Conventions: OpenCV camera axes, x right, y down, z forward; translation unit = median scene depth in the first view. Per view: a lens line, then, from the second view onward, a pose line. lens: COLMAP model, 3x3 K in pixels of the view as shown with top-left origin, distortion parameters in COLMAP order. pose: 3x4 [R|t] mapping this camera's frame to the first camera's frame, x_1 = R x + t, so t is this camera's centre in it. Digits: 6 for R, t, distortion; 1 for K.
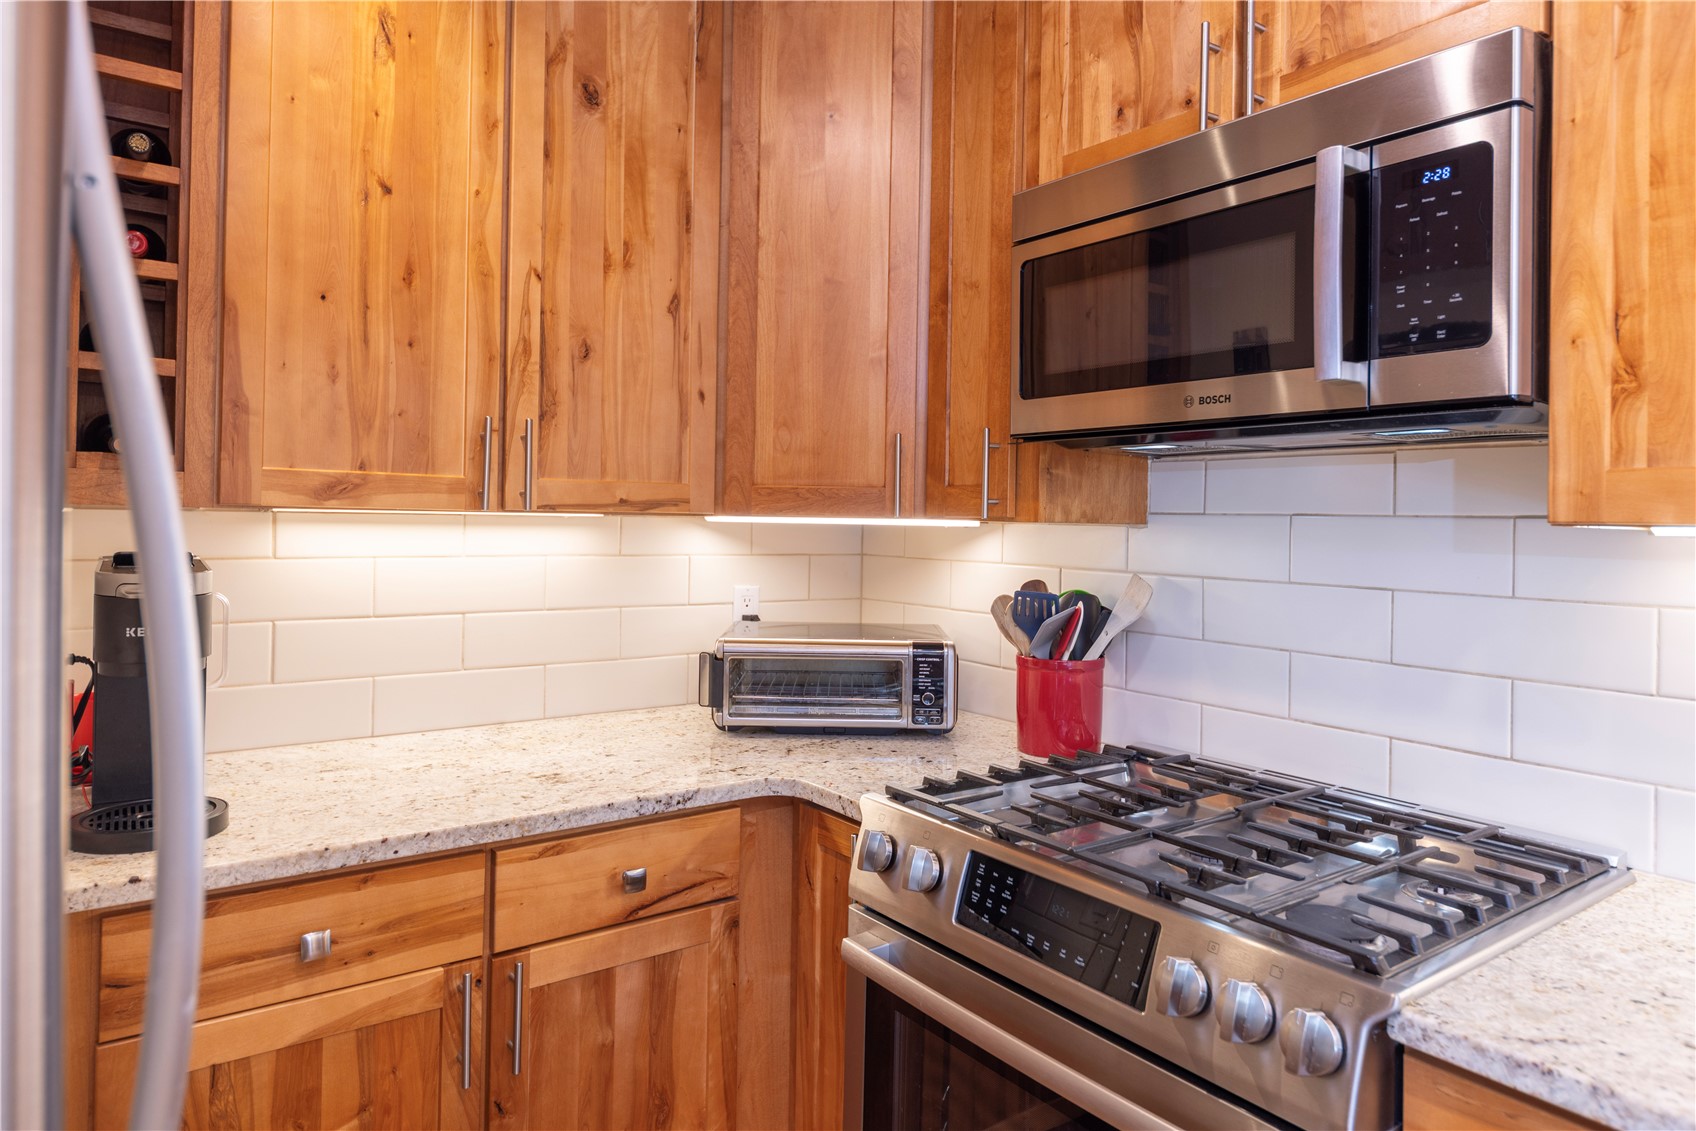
lens RADIAL K [[1019.5, 0, 848.0], [0, 1019.5, 565.5], [0, 0, 1]] dist [0.008561, -0.000601]
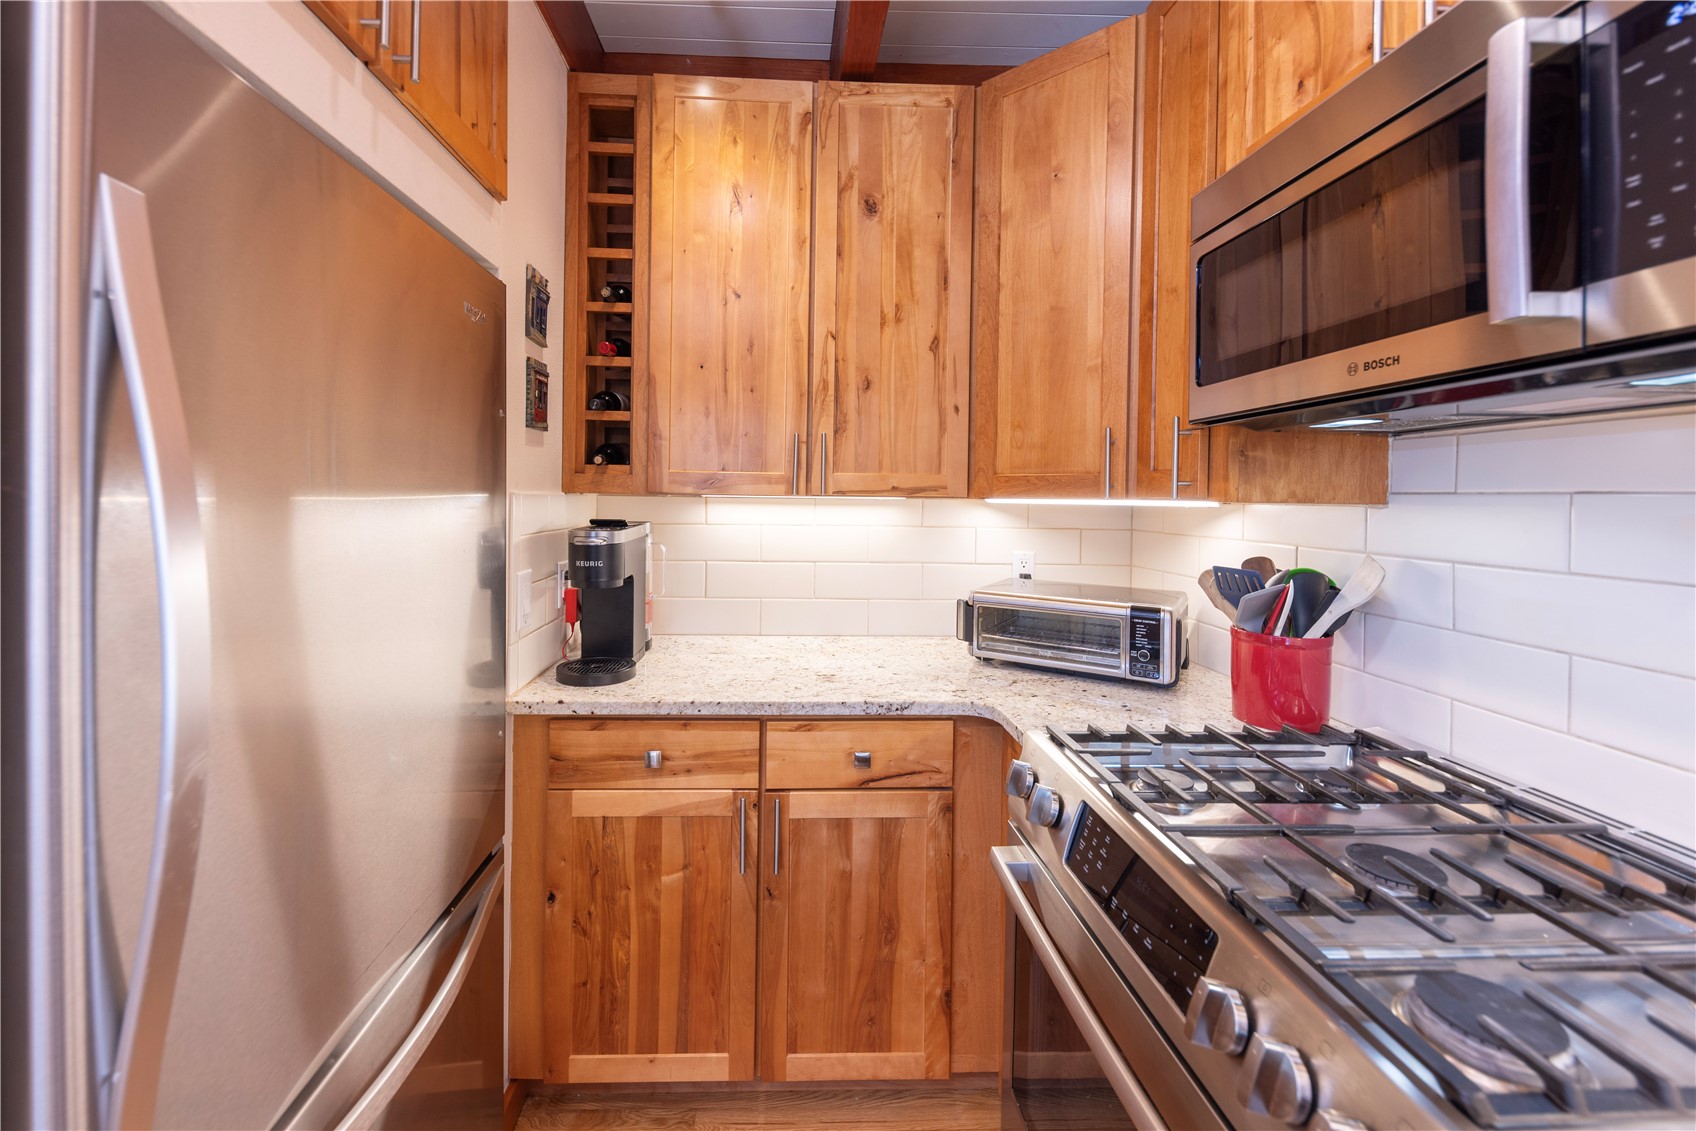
lens RADIAL K [[656.8, 0, 847.0], [0, 656.8, 525.8], [0, 0, 1]] dist [0.009581, -0.006845]
pose [[0.830397, 0.017953, -0.556884, 0.247107], [-0.024308, 0.999696, -0.004020, -0.005762], [0.556642, 0.016875, 0.830581, 0.221611]]
